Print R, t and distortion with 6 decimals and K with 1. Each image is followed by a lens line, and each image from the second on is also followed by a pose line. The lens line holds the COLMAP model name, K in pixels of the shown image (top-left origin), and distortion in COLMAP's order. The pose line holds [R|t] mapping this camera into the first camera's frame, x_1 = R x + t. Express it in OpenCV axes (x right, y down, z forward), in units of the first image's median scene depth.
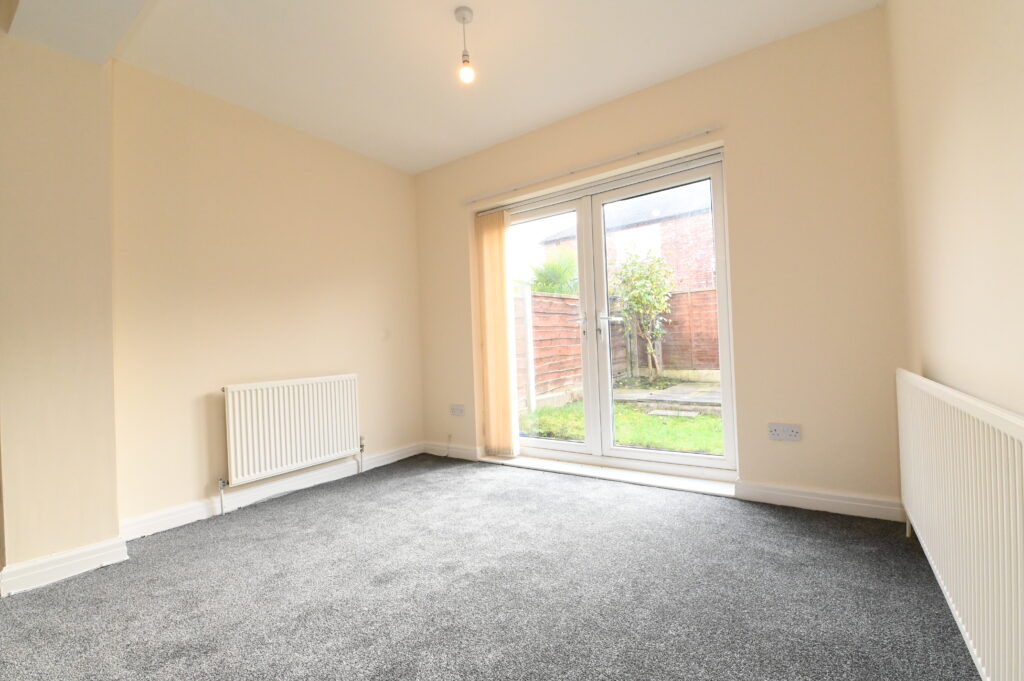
lens RADIAL K [[454.8, 0, 512.0], [0, 454.8, 340.5], [0, 0, 1]] dist [-0.003208, -0.000567]
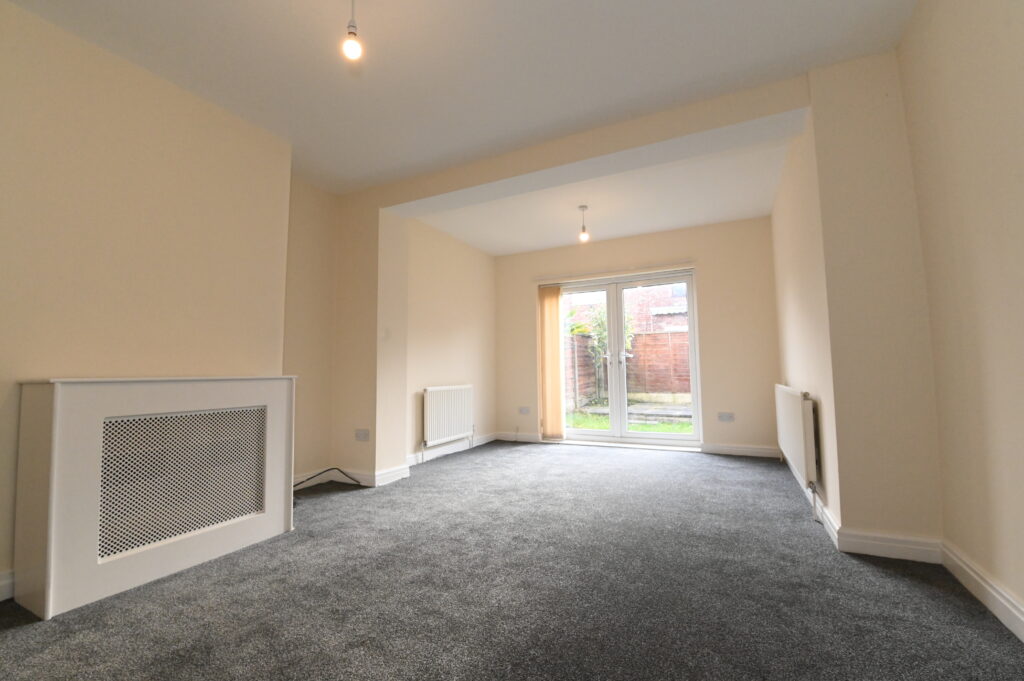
lens RADIAL K [[438.8, 0, 512.0], [0, 438.8, 340.5], [0, 0, 1]] dist [-0.000313, -0.014850]
pose [[0.990815, 0.035936, 0.130364, -0.385860], [-0.027761, 0.997564, -0.063993, 0.012287], [-0.132346, 0.059786, 0.989399, -0.518385]]
